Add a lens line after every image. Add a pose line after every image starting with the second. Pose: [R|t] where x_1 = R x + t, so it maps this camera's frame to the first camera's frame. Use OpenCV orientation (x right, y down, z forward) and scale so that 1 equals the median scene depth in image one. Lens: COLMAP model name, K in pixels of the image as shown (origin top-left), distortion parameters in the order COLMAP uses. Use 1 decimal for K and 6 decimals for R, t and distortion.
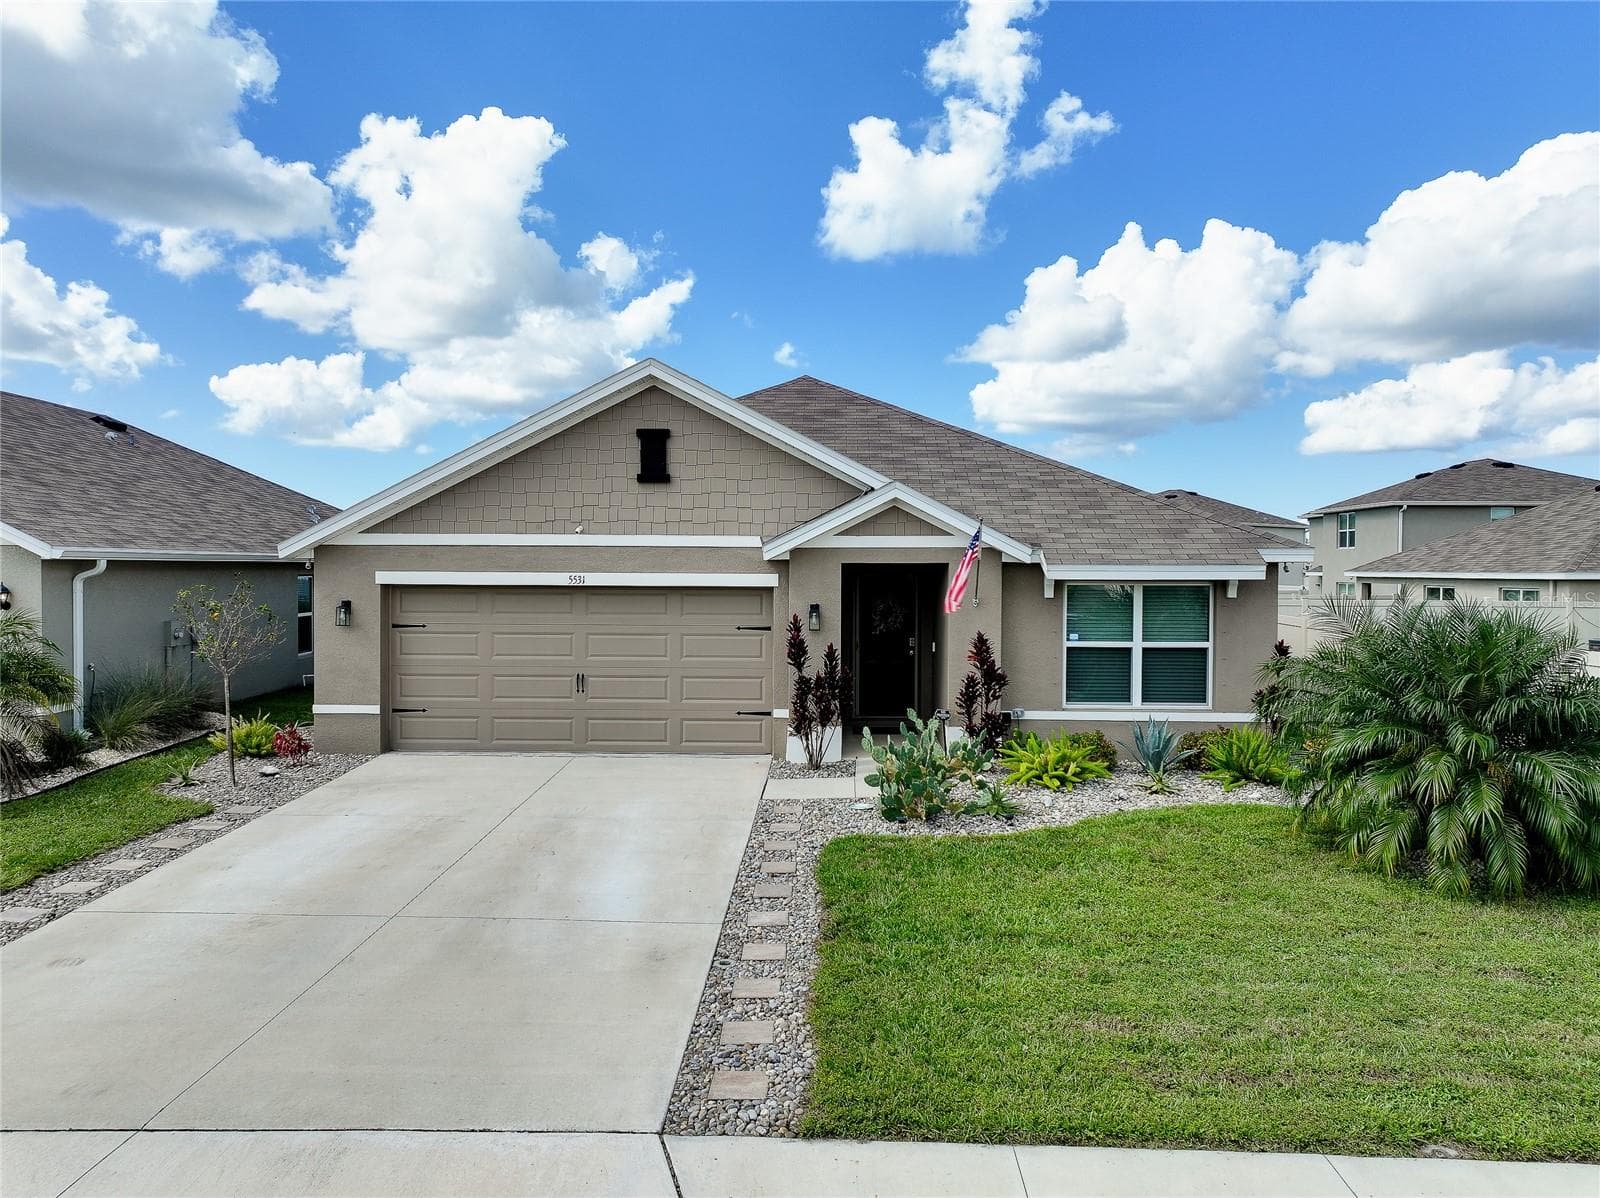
lens RADIAL K [[1145.0, 0, 803.1], [0, 1145.0, 580.5], [0, 0, 1]] dist [-0.000430, 0.014099]
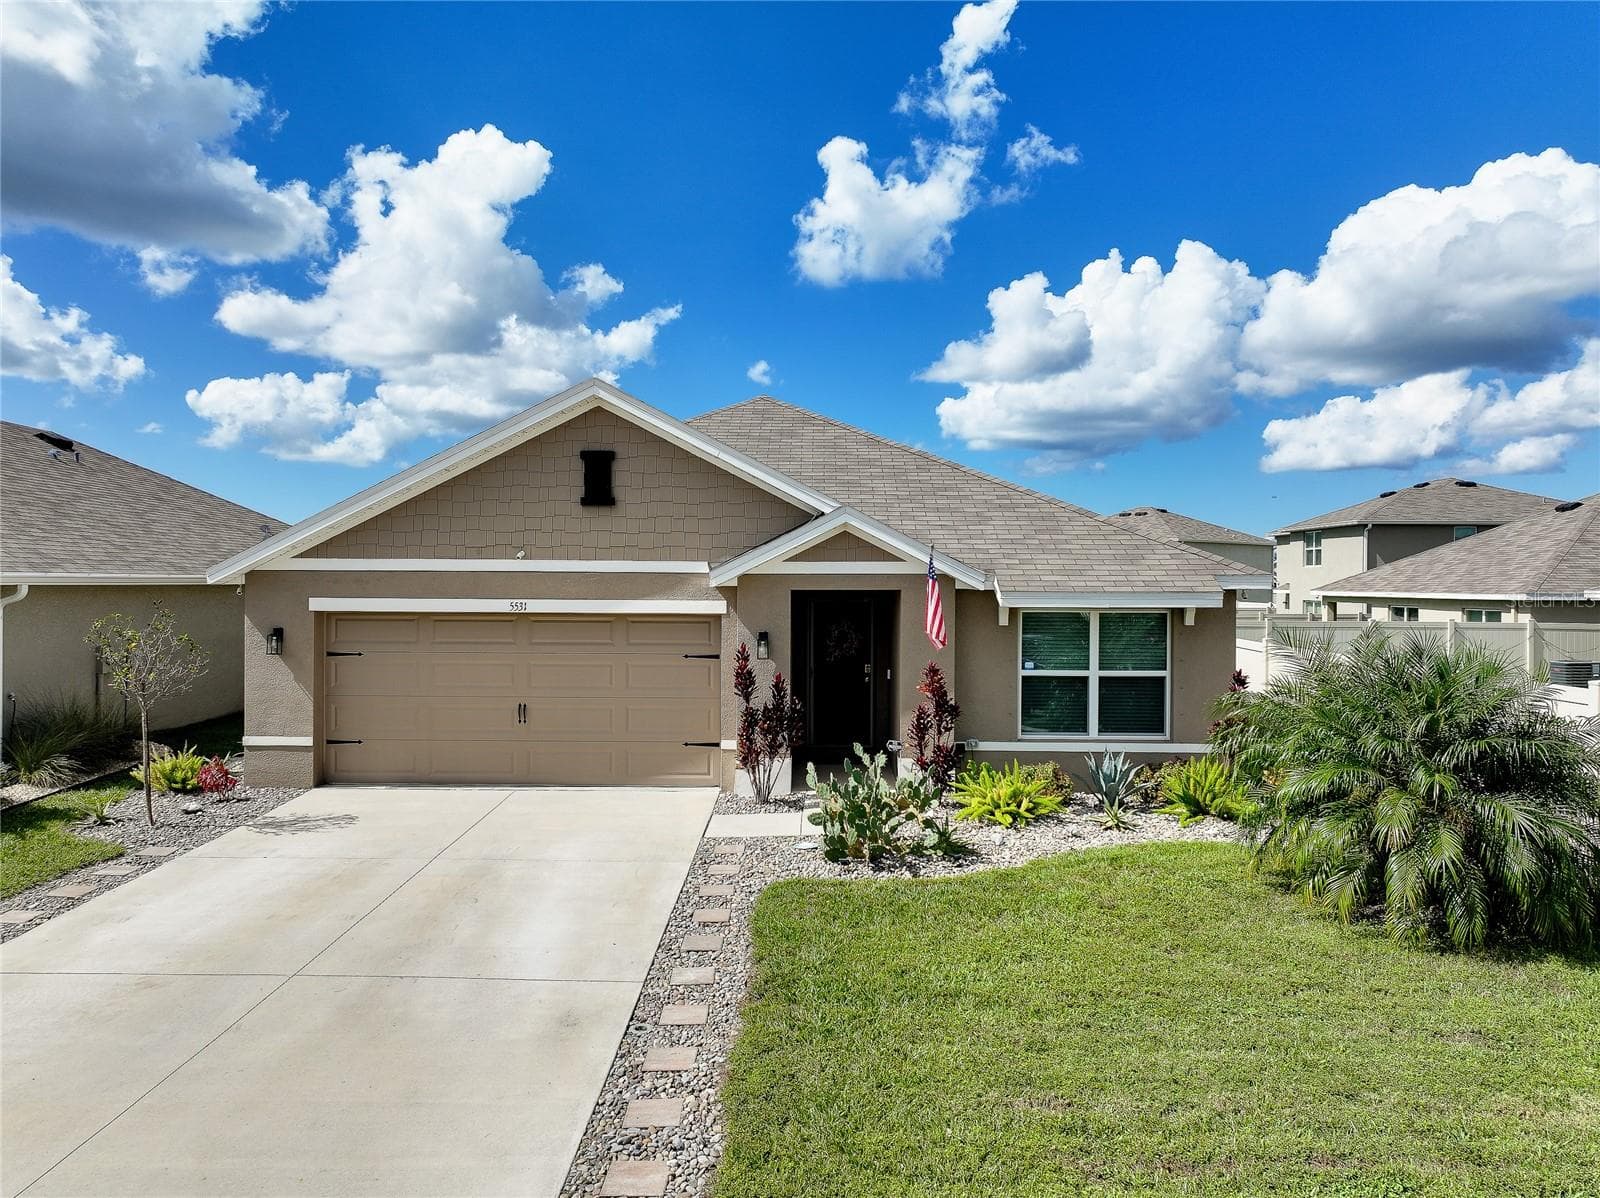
lens RADIAL K [[1138.9, 0, 803.2], [0, 1138.9, 575.3], [0, 0, 1]] dist [-0.001394, 0.013096]
pose [[0.999801, 0.001014, 0.019905, 0.025088], [-0.000680, 0.999859, -0.016802, -0.011553], [-0.019919, 0.016785, 0.999661, 0.032844]]
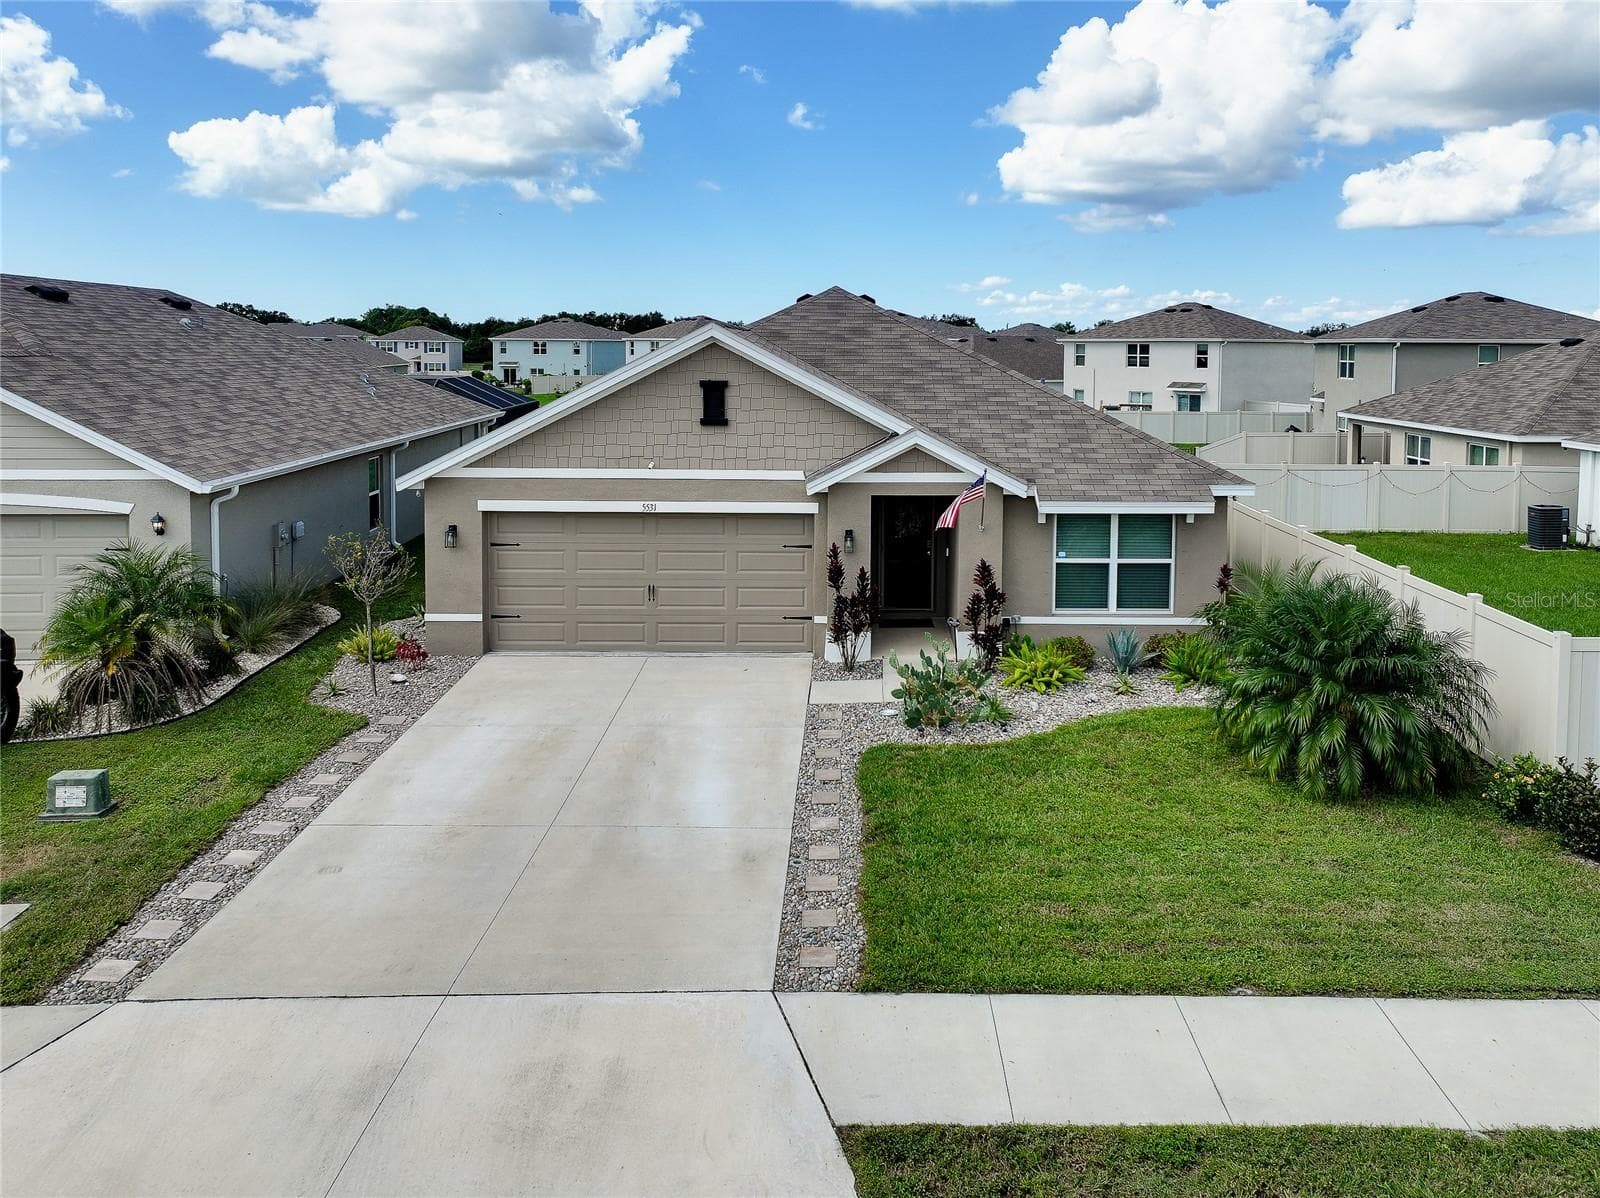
lens RADIAL K [[1210.4, 0, 870.0], [0, 1210.4, 374.6], [0, 0, 1]] dist [0.005655, -0.002648]
pose [[0.998953, 0.002267, 0.045689, -0.026648], [-0.002867, 0.999910, 0.013078, -0.162035], [-0.045655, -0.013195, 0.998870, -0.277995]]
